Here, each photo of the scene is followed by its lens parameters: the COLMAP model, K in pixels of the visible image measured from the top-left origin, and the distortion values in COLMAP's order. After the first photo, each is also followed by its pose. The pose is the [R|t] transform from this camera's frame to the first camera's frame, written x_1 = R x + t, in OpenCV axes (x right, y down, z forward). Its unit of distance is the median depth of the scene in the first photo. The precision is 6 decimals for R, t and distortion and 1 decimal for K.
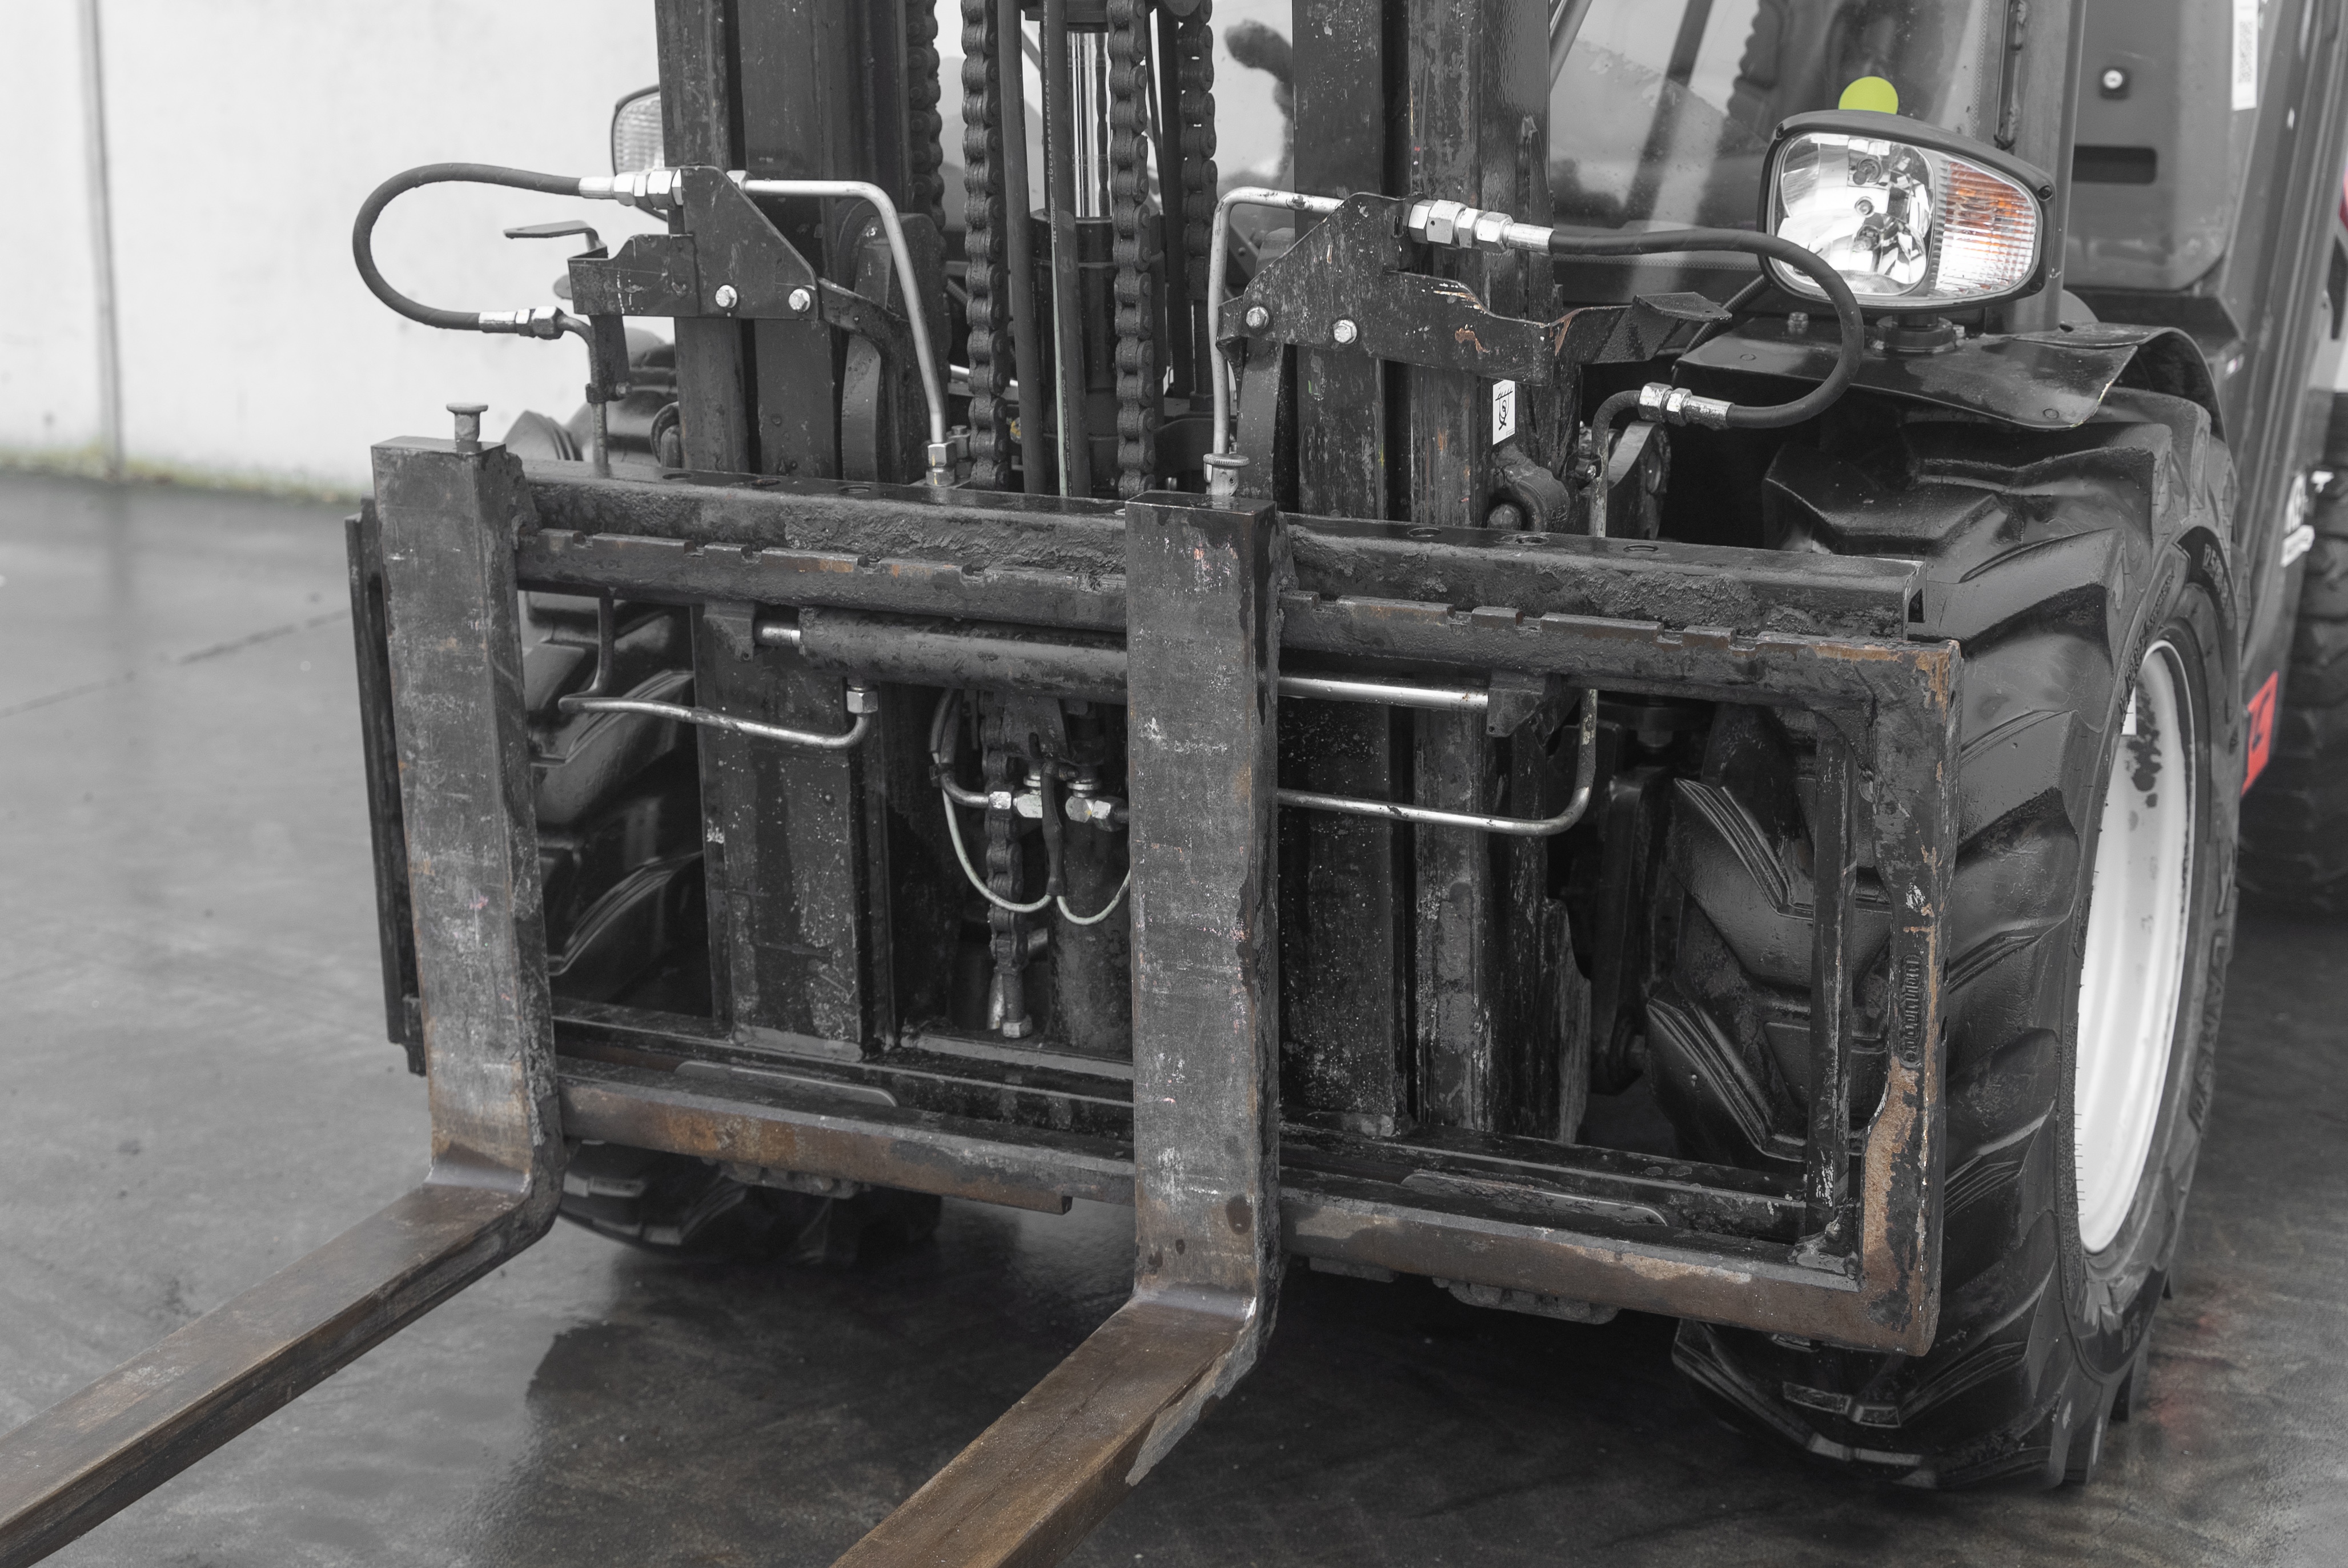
lens RADIAL K [[3646.1, 0, 1173.4], [0, 3646.1, 779.7], [0, 0, 1]] dist [0.019253, 0.000000]
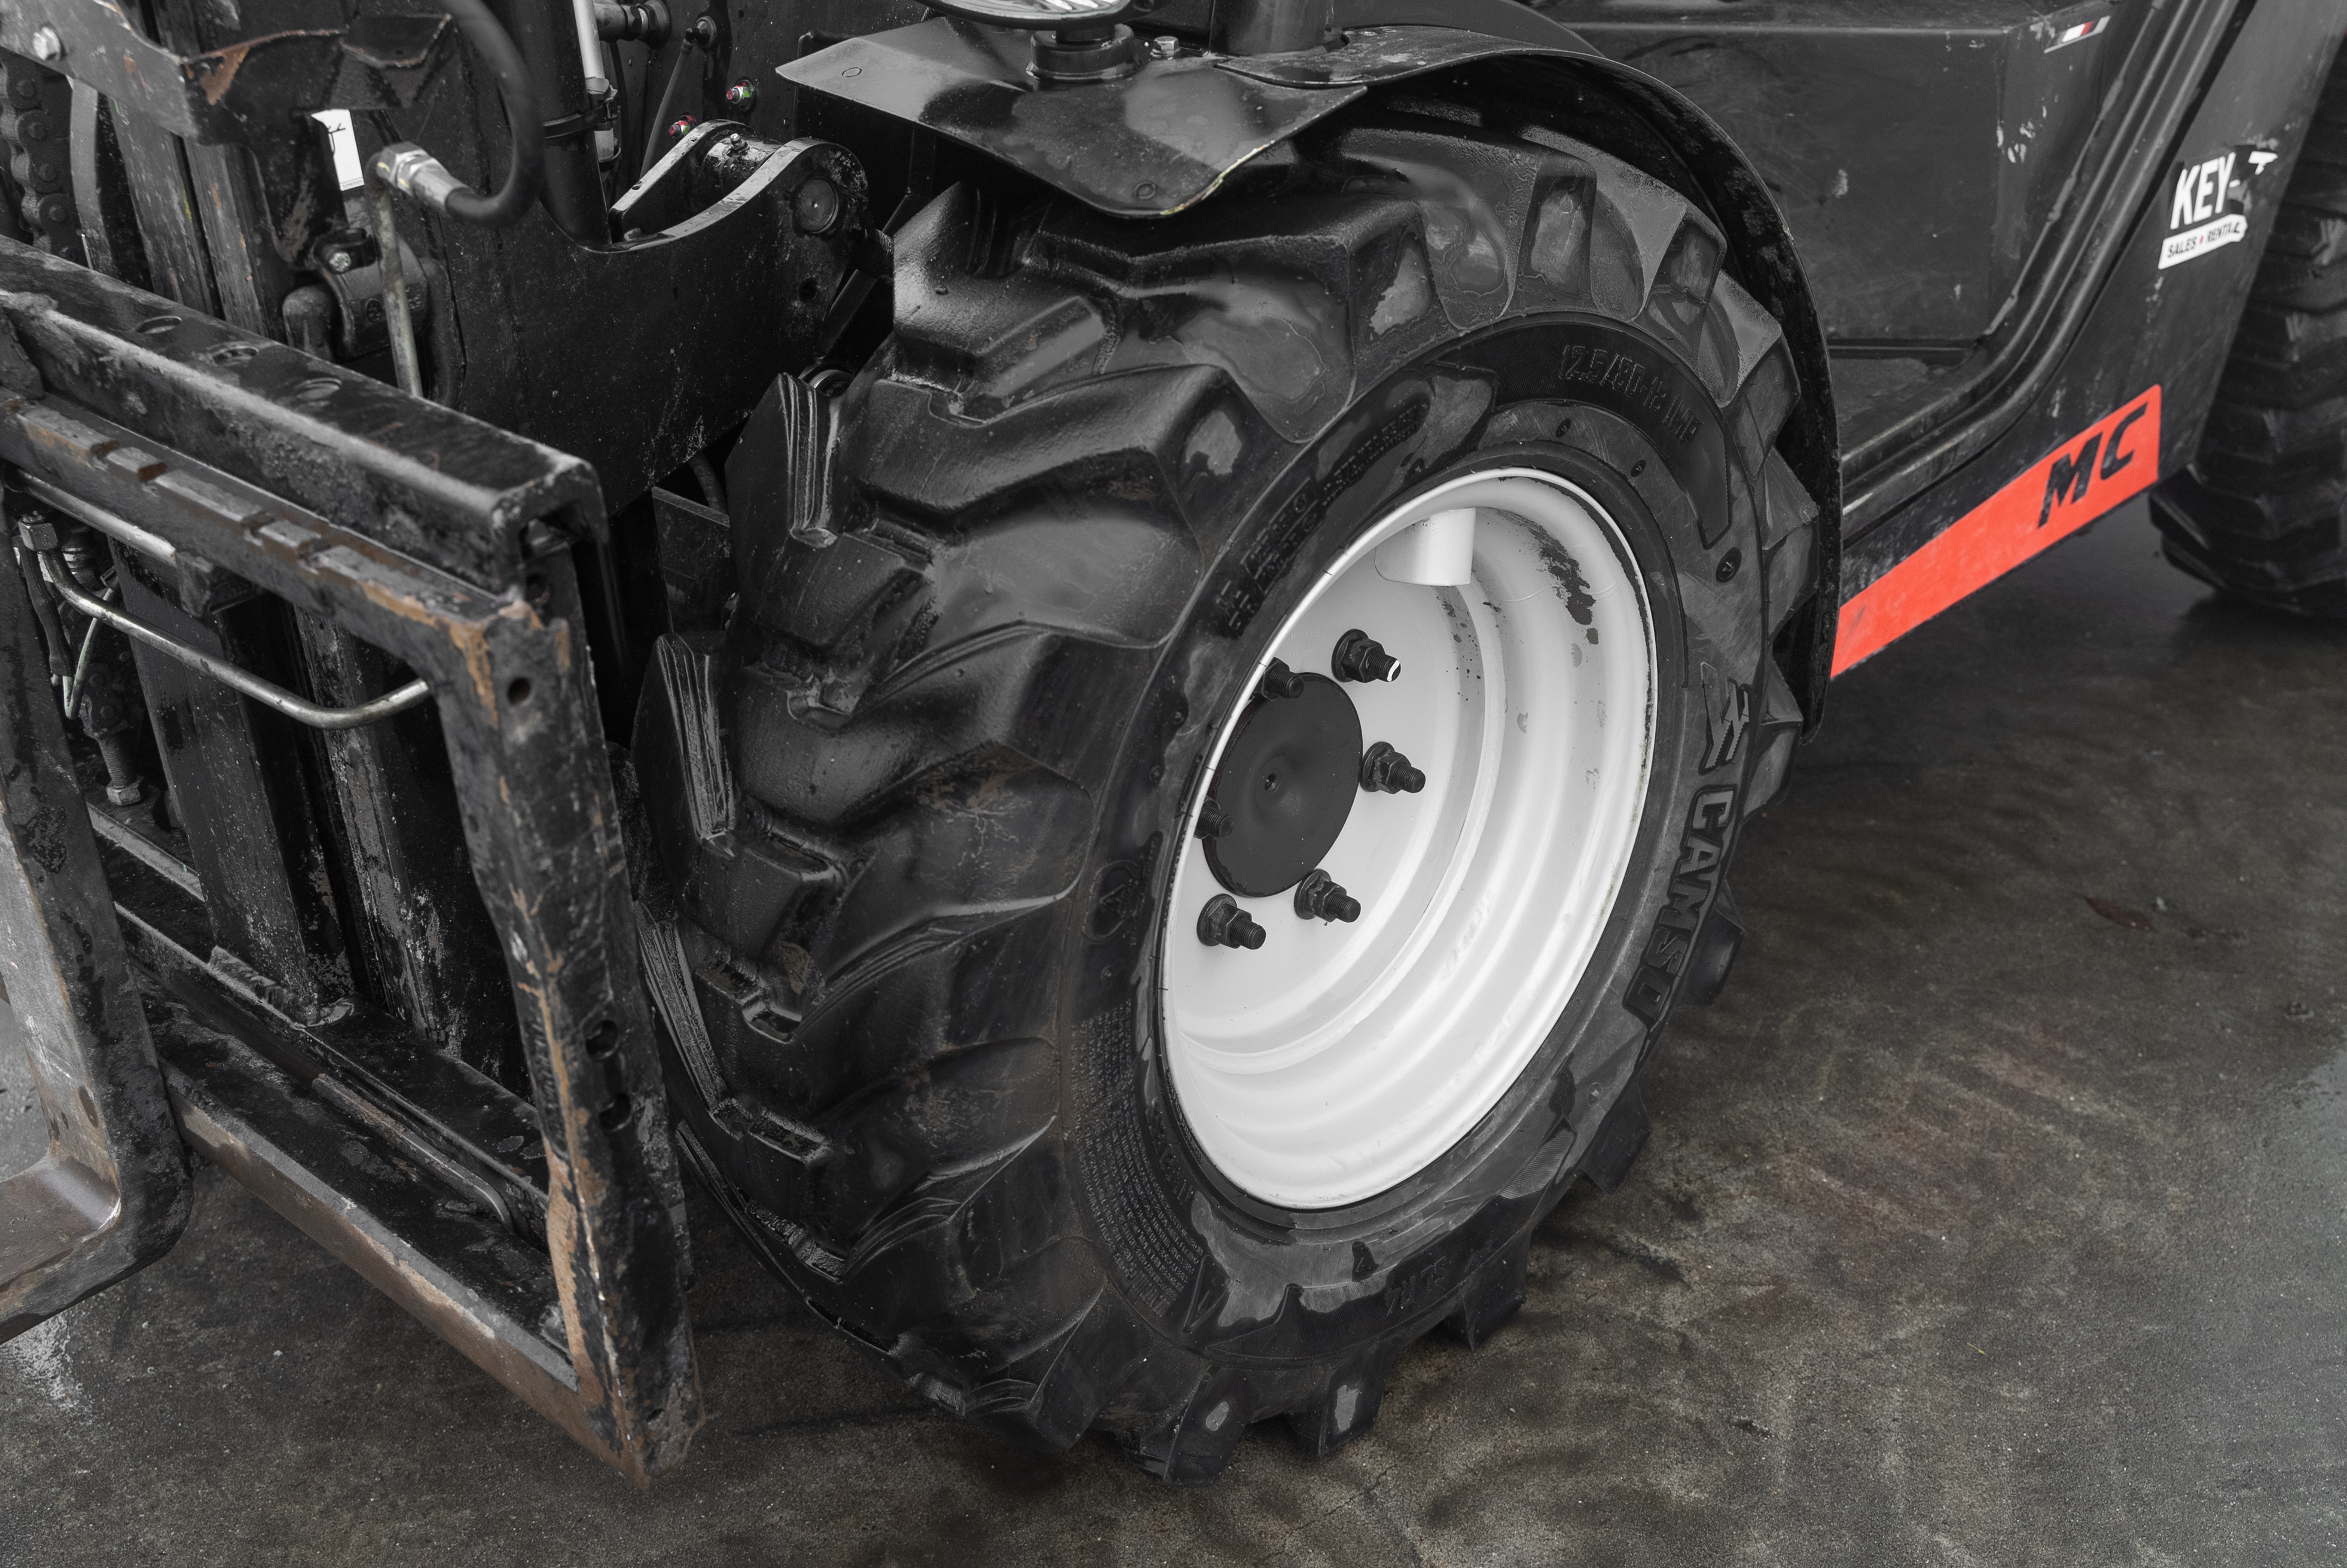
lens RADIAL K [[2658.1, 0, 1175.5], [0, 2658.1, 787.4], [0, 0, 1]] dist [-0.010368, 0.000000]
pose [[0.954907, 0.129610, -0.267123, 0.393082], [-0.064725, 0.968922, 0.238748, -0.110024], [0.289765, -0.210693, 0.933619, 0.488328]]
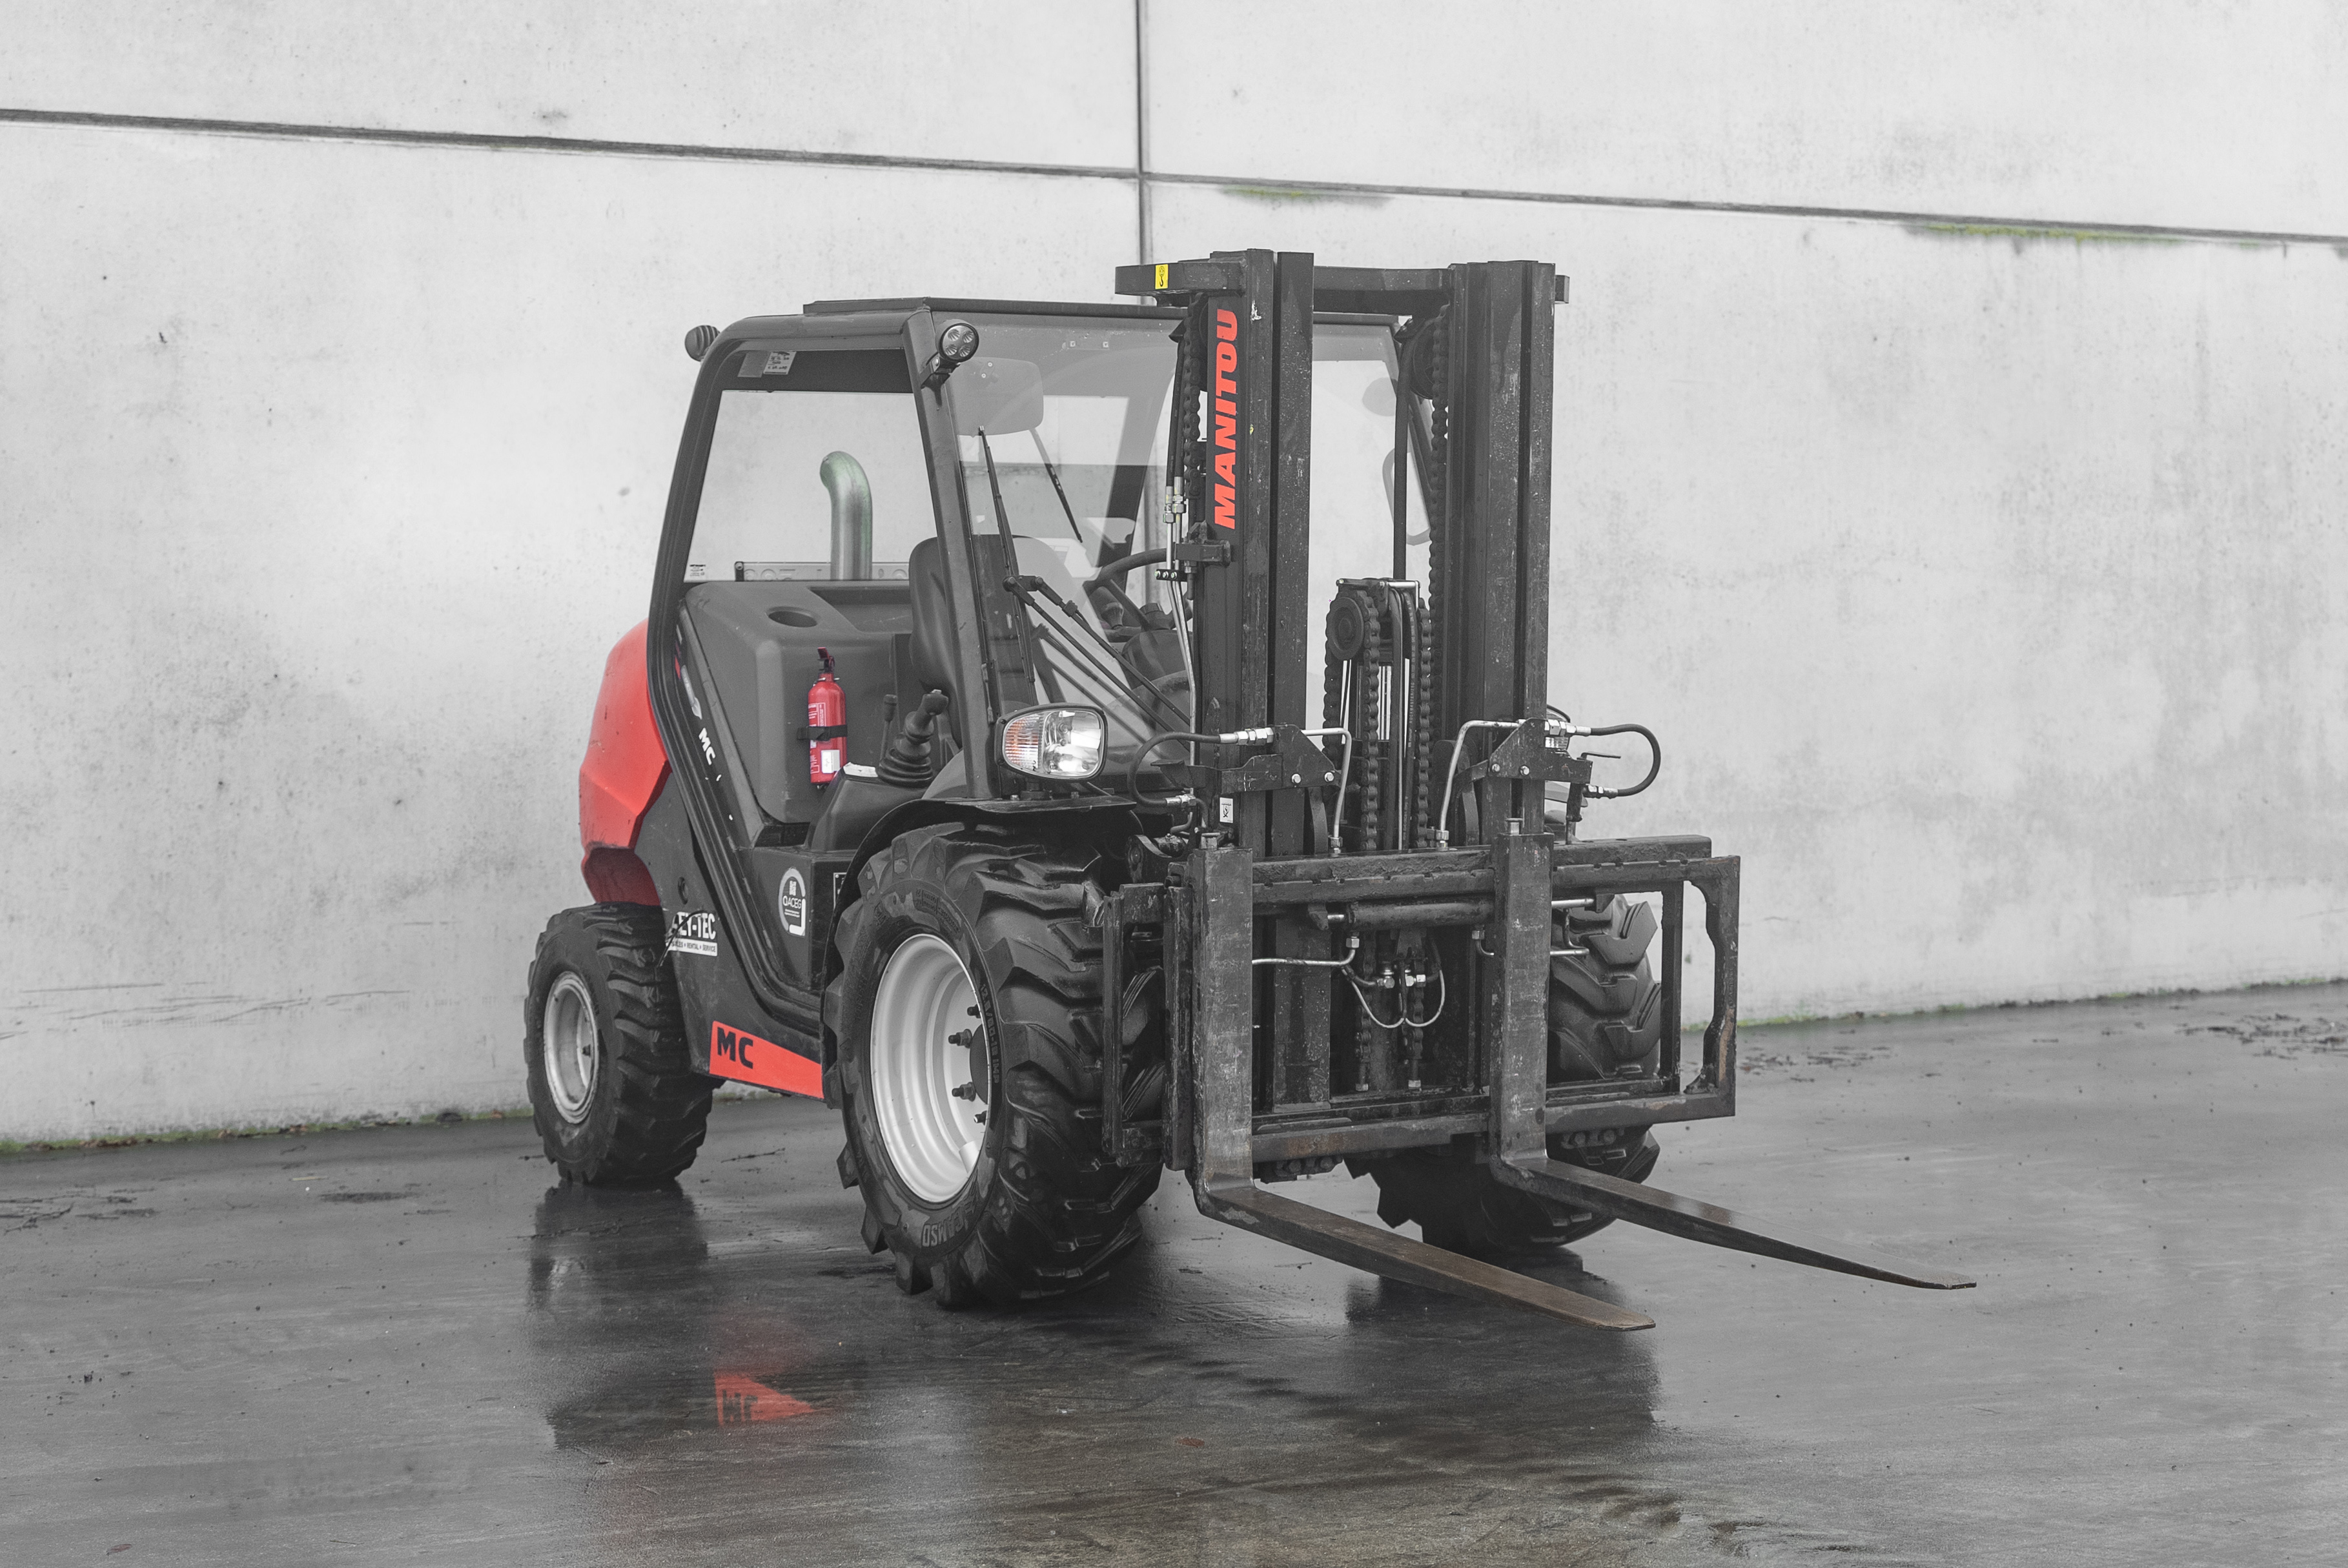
lens RADIAL K [[3363.0, 0, 1174.3], [0, 3363.0, 779.0], [0, 0, 1]] dist [-0.042105, 0.000000]
pose [[0.608415, -0.044177, 0.792388, -1.890772], [0.204009, 0.973603, -0.102363, 0.074904], [-0.766949, 0.223933, 0.601367, -0.251900]]
